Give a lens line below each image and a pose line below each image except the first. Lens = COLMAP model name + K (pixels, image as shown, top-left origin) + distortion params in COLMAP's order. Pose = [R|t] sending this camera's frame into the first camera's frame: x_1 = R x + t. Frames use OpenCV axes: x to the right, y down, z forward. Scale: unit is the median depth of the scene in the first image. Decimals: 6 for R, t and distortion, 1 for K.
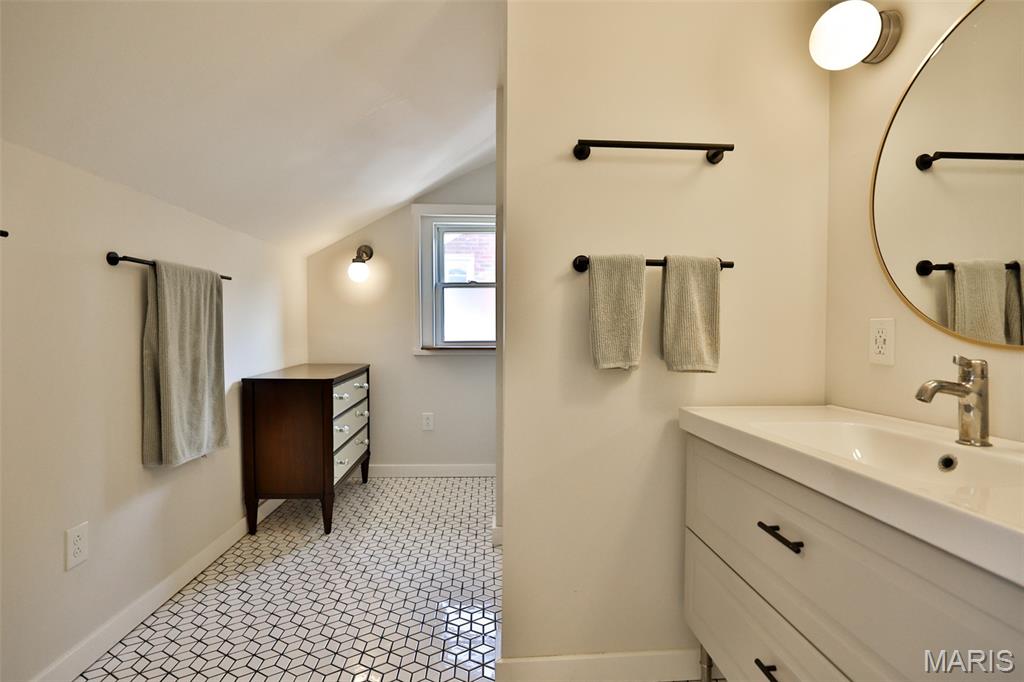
lens RADIAL K [[474.7, 0, 506.6], [0, 474.7, 339.0], [0, 0, 1]] dist [-0.027757, 0.000883]
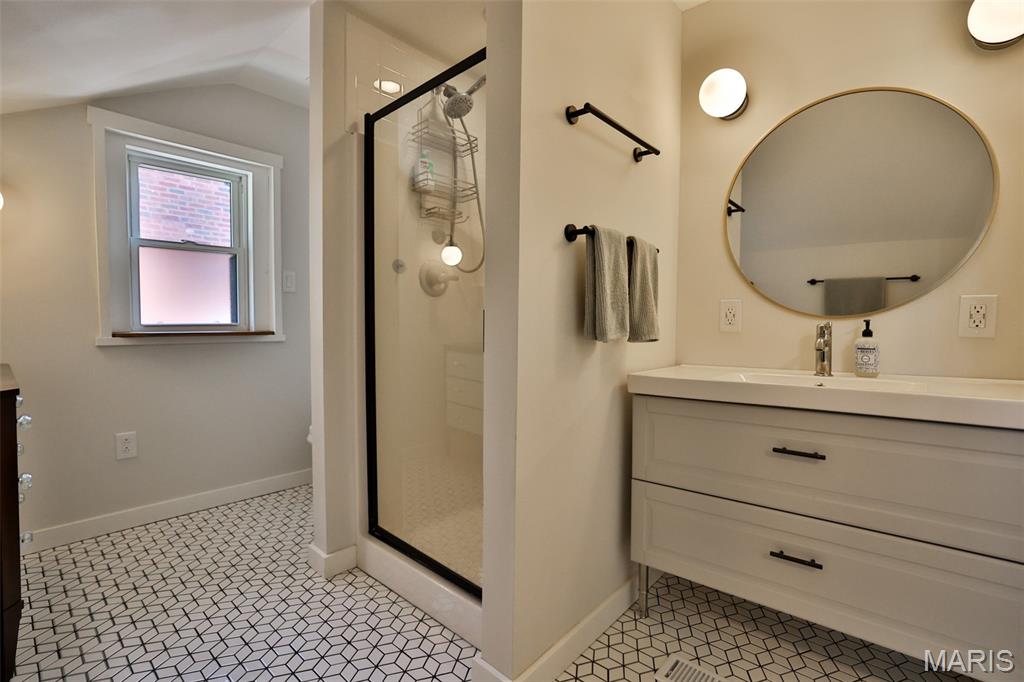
lens RADIAL K [[474.7, 0, 509.1], [0, 474.7, 342.4], [0, 0, 1]] dist [-0.027757, 0.000883]
pose [[0.706499, -0.022178, 0.707366, -0.245941], [0.005090, 0.999642, 0.026257, 0.015908], [-0.707695, -0.014950, 0.706360, 0.163303]]
